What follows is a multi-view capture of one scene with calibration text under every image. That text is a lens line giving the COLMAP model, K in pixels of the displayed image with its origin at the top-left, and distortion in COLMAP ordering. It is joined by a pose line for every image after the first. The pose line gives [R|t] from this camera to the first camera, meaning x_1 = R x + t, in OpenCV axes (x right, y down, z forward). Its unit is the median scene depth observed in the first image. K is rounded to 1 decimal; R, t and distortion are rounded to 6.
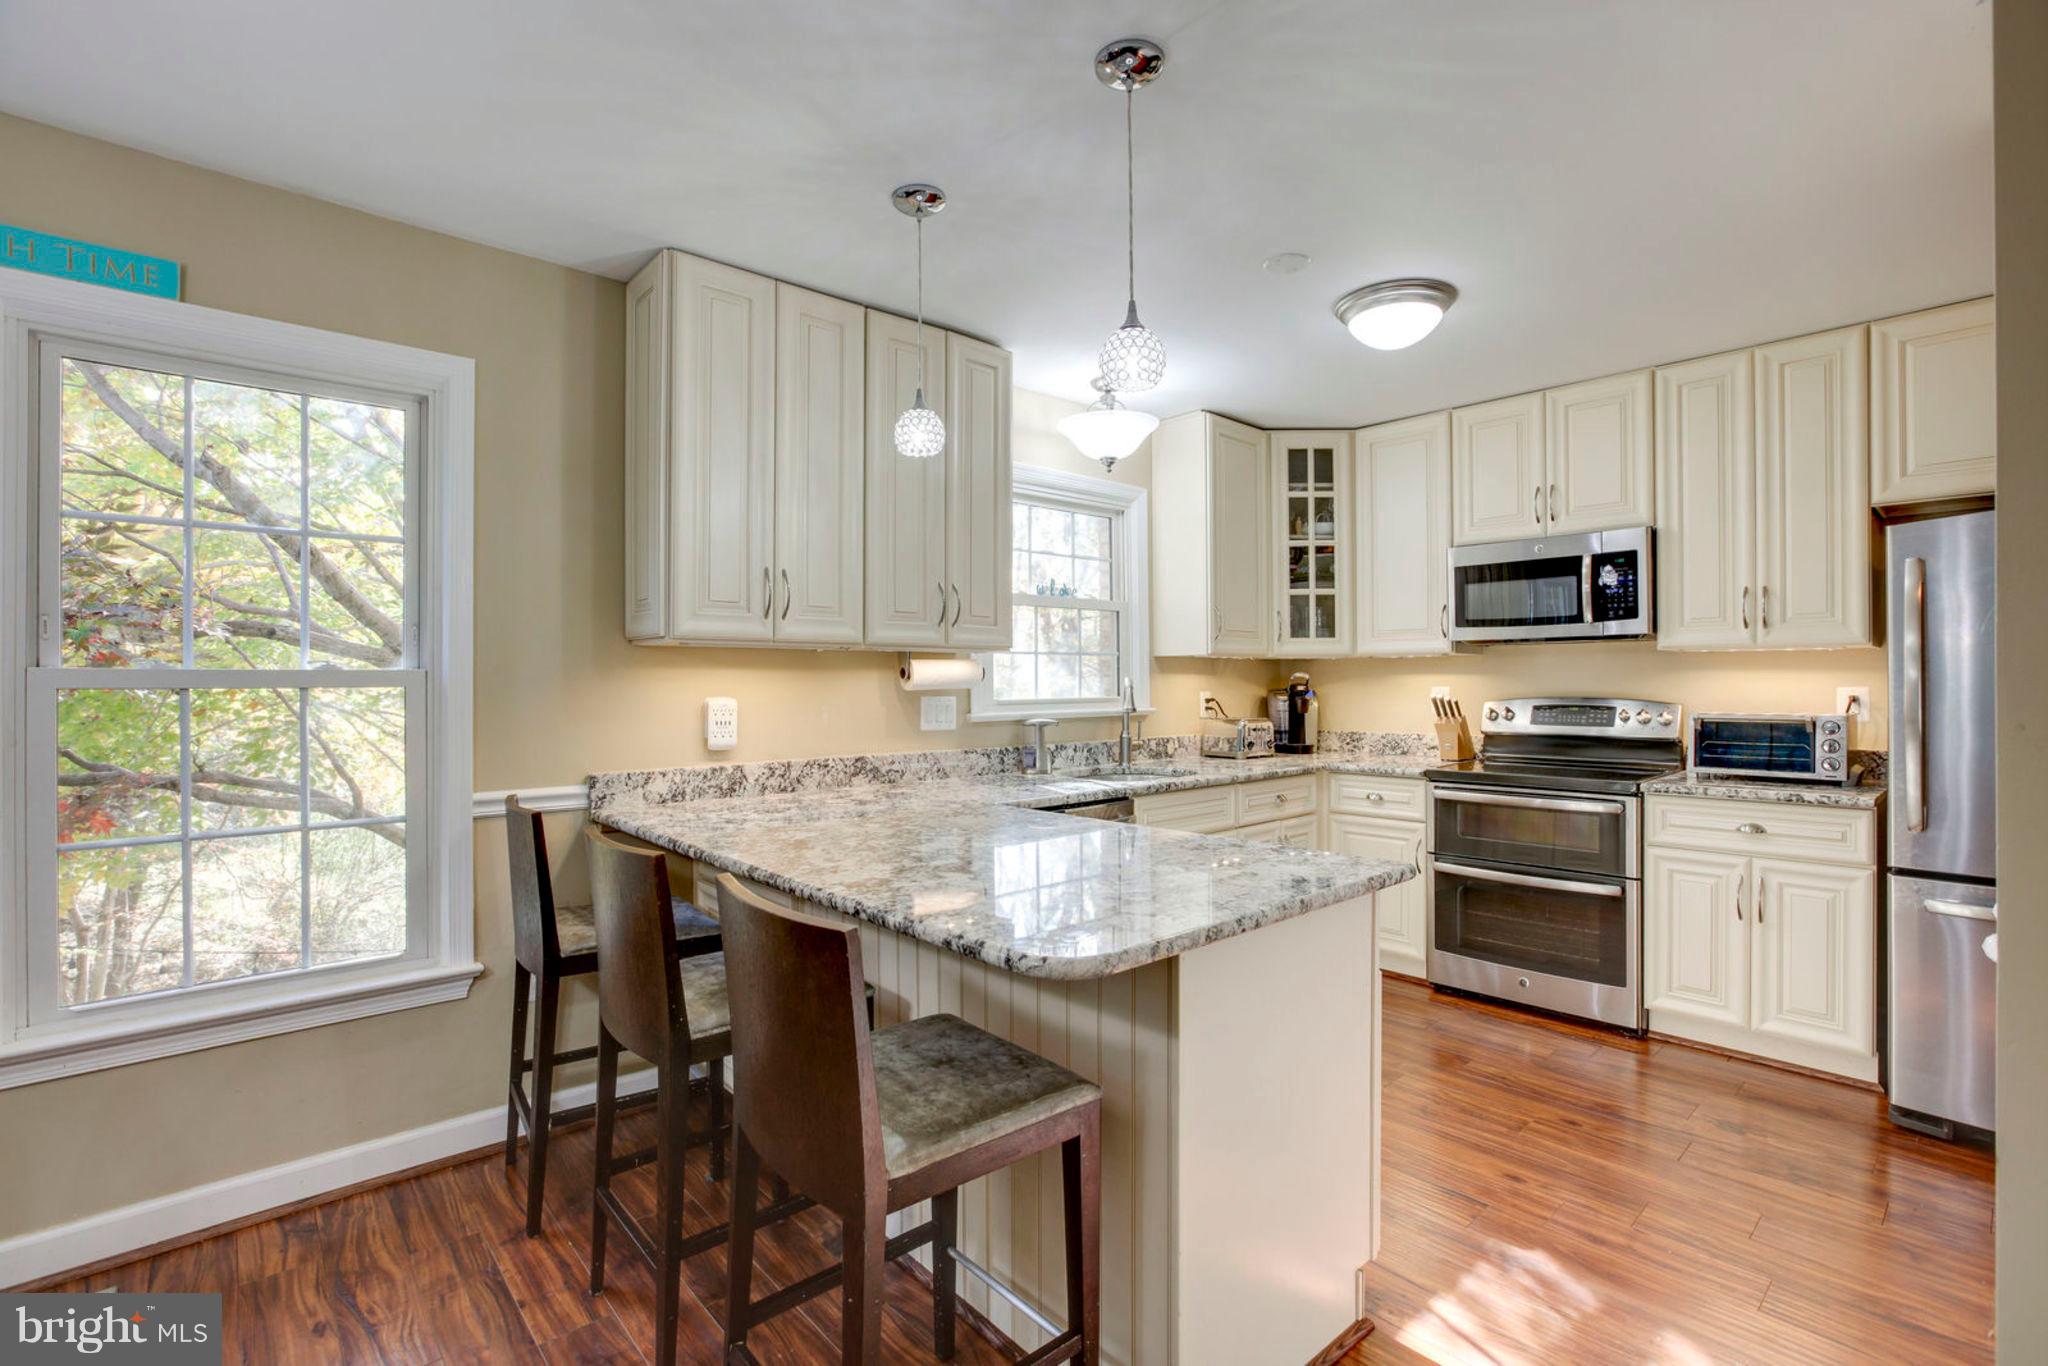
lens RADIAL K [[928.4, 0, 1018.9], [0, 928.4, 685.7], [0, 0, 1]] dist [-0.040000, 0.014790]
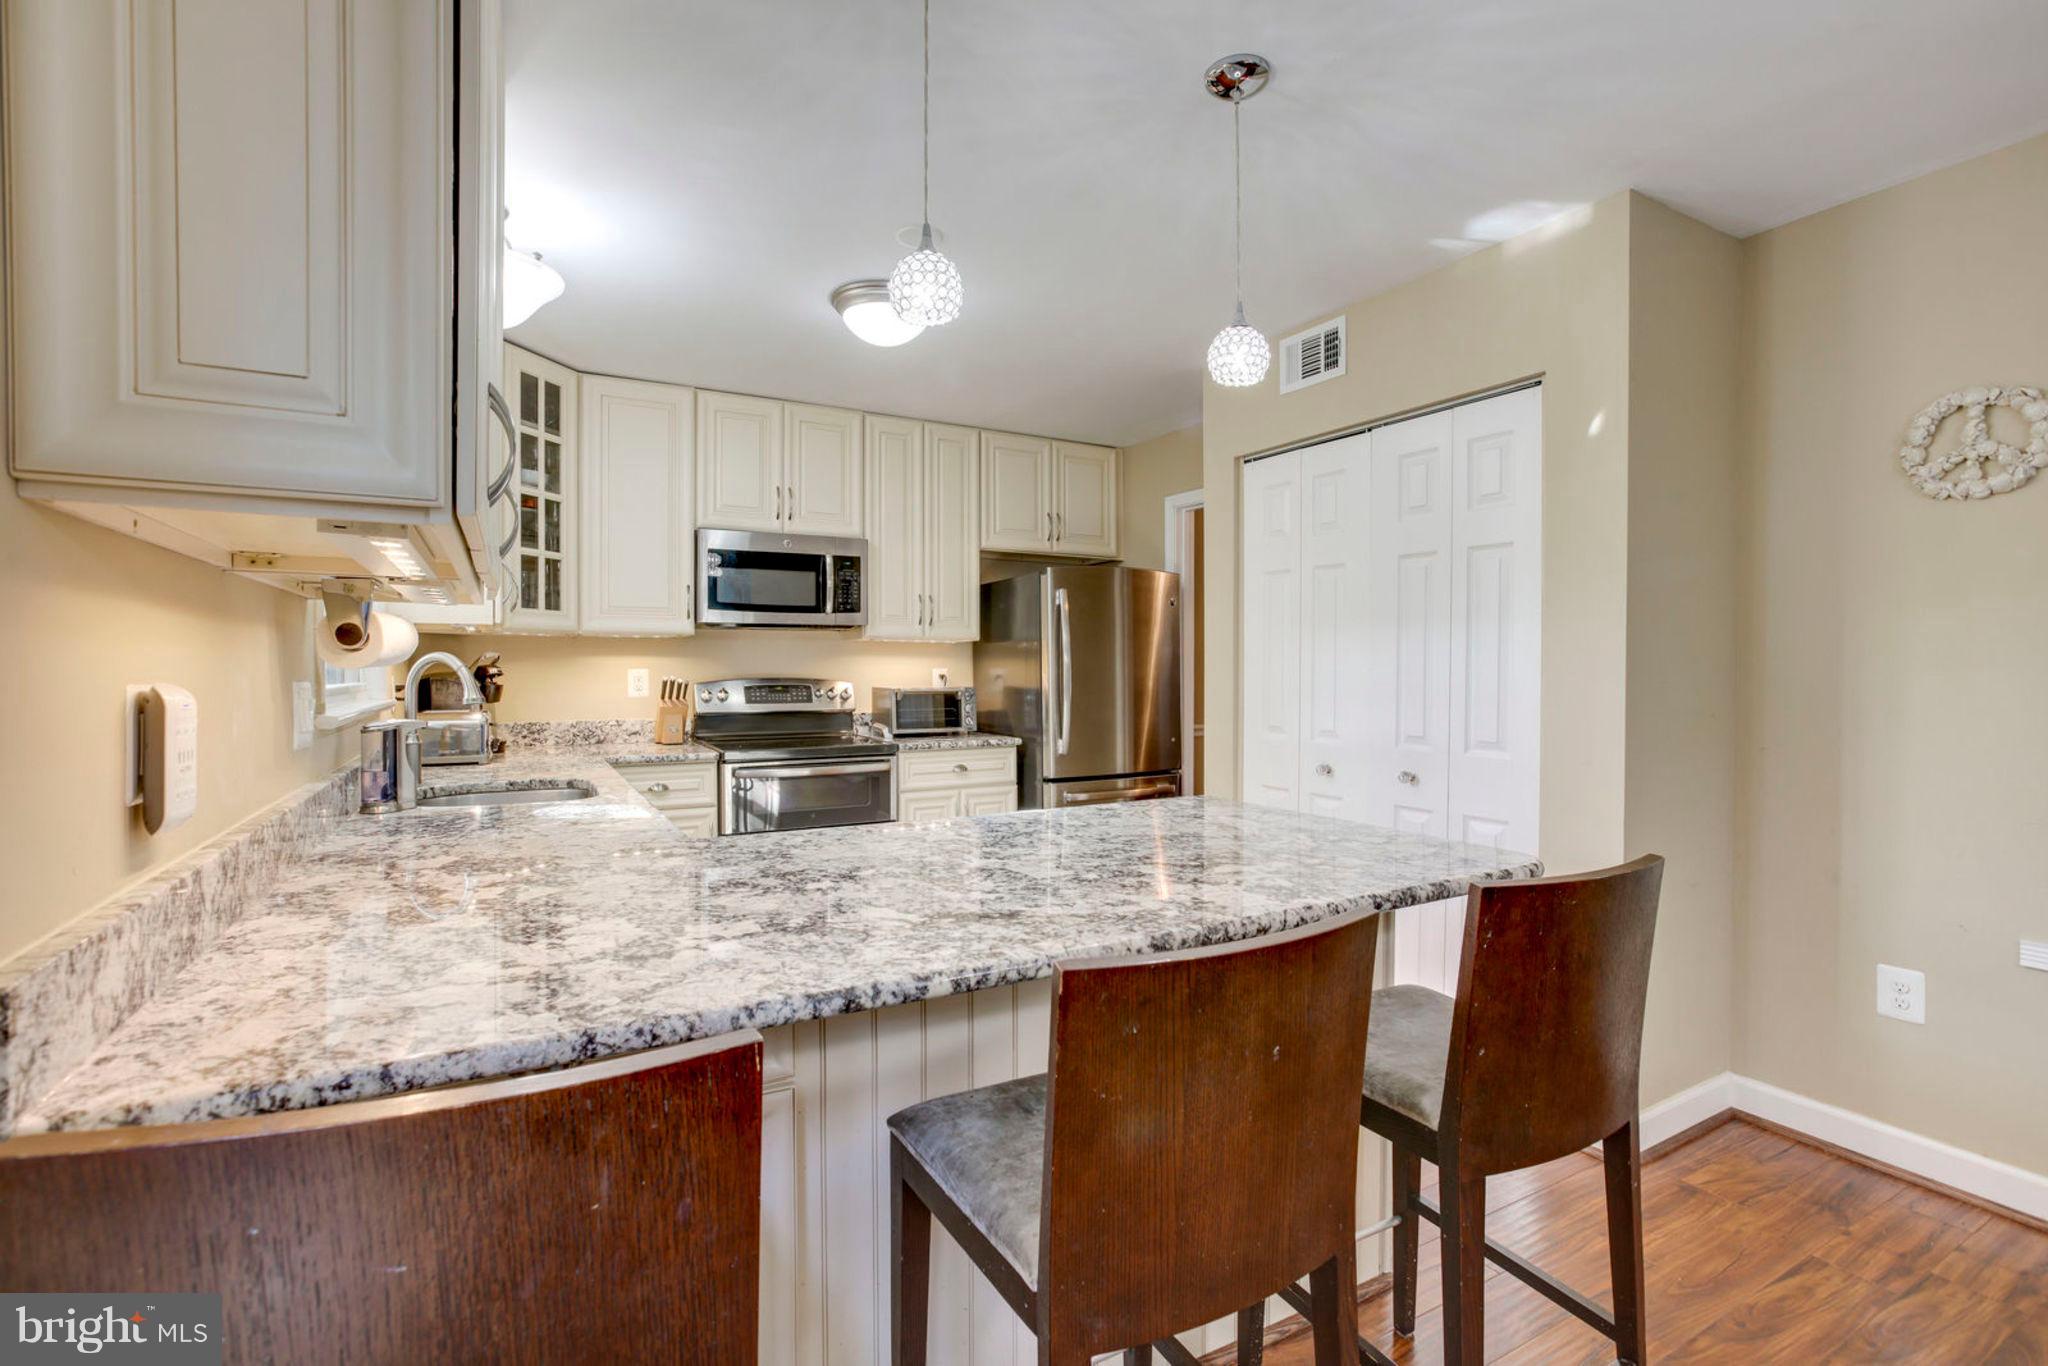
lens RADIAL K [[928.4, 0, 1024.4], [0, 928.4, 674.1], [0, 0, 1]] dist [-0.040000, 0.014790]
pose [[0.212605, -0.000963, 0.977138, -0.526632], [0.003700, 0.999993, 0.000181, 0.010209], [-0.977131, 0.003577, 0.212607, 0.544023]]
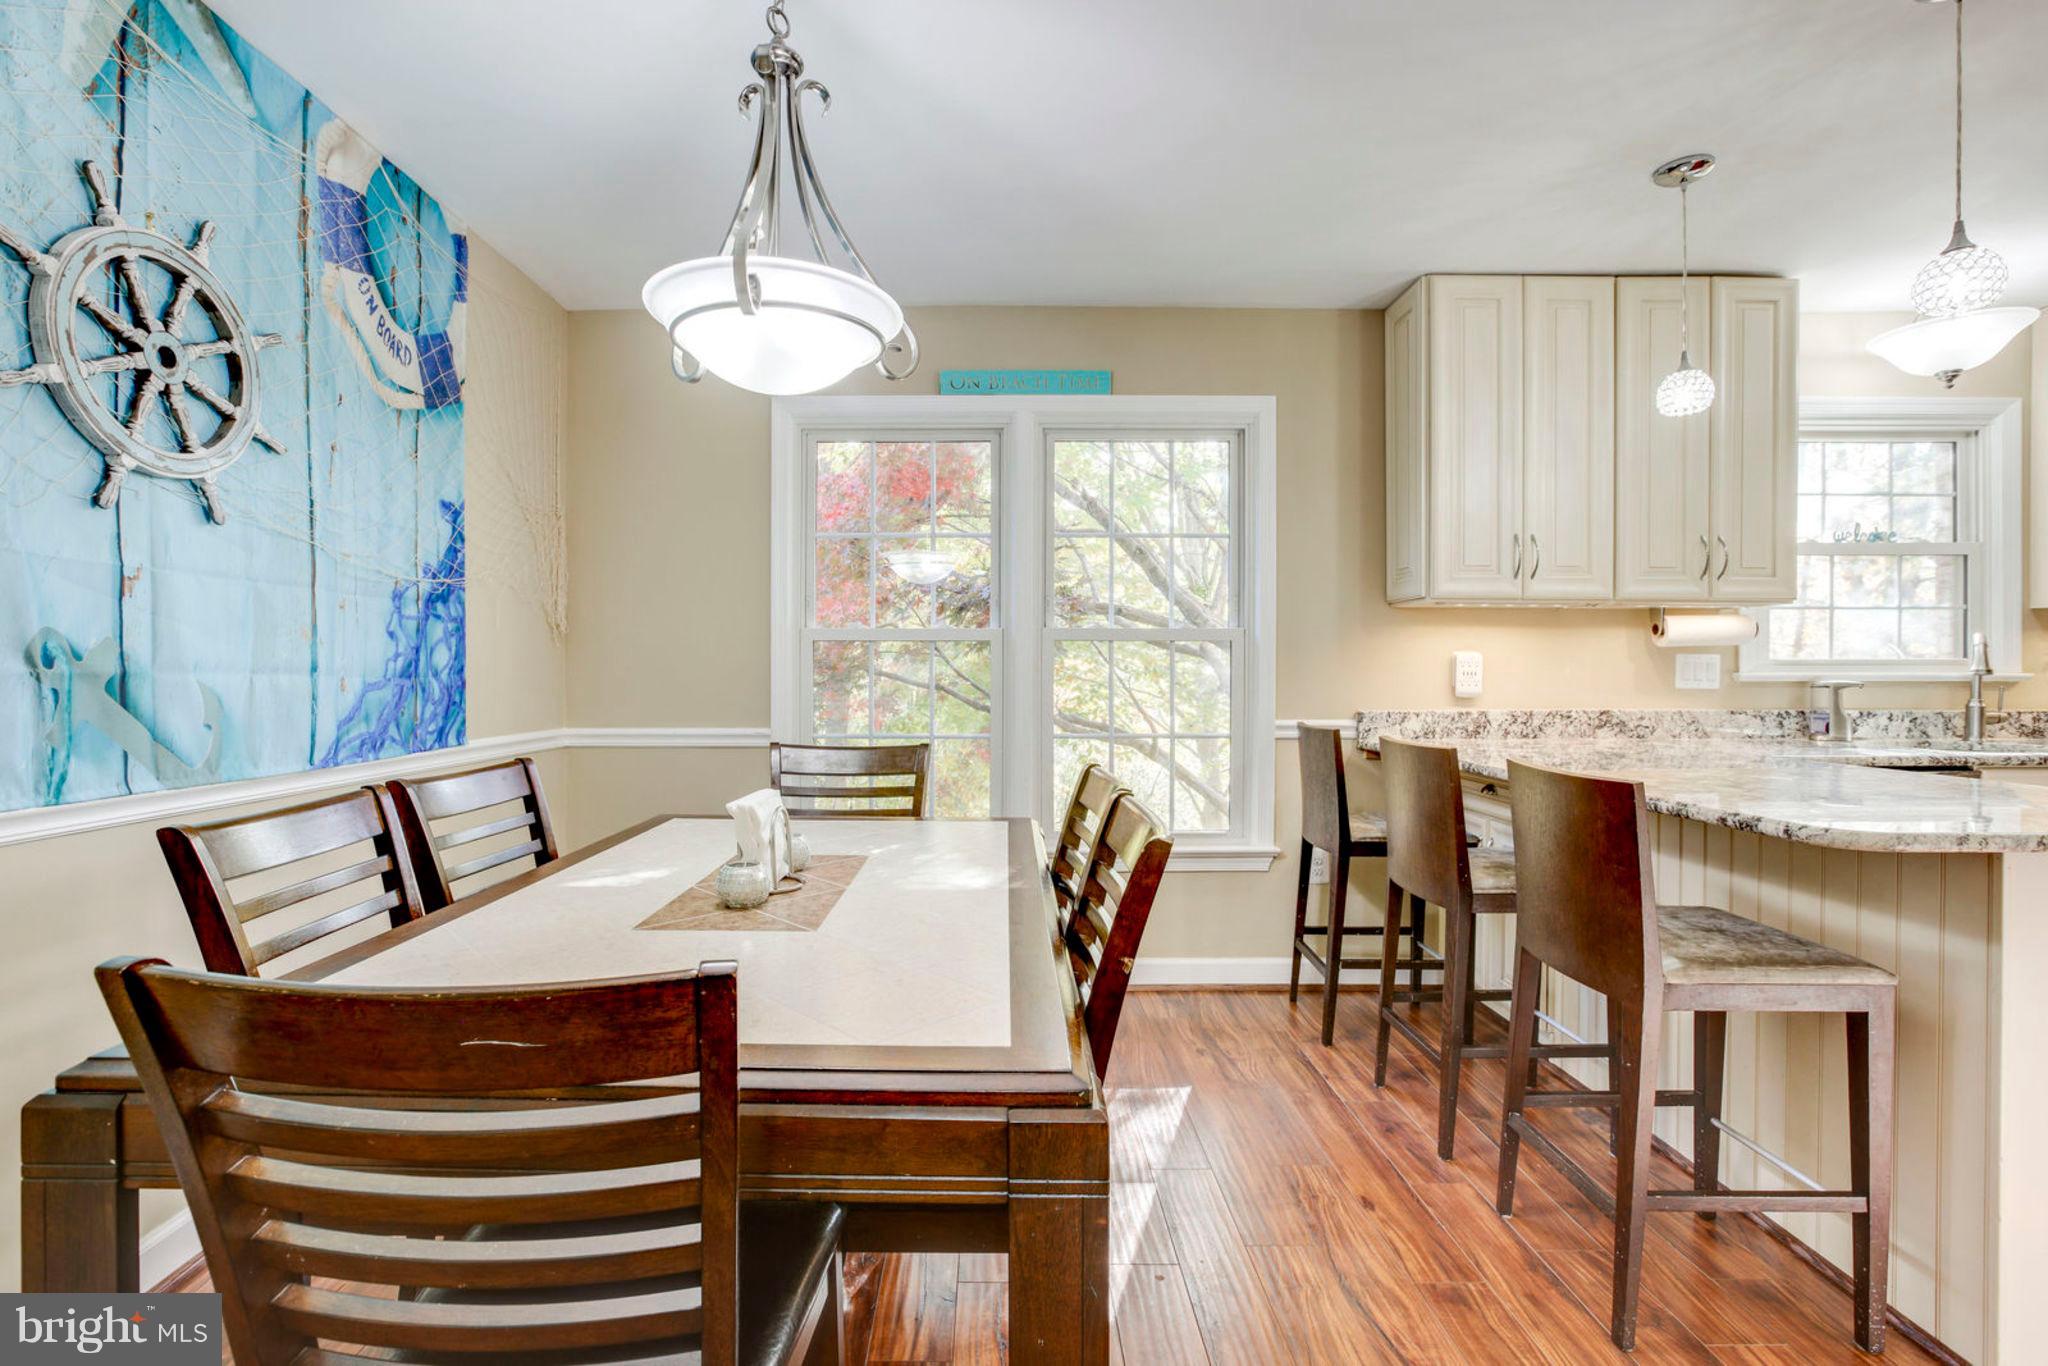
lens RADIAL K [[928.4, 0, 995.0], [0, 928.4, 680.1], [0, 0, 1]] dist [-0.040000, 0.014790]
pose [[0.744818, 0.010902, -0.667178, 0.002518], [-0.006424, 0.999937, 0.009168, 0.037320], [0.667236, -0.002542, 0.744842, -0.216336]]
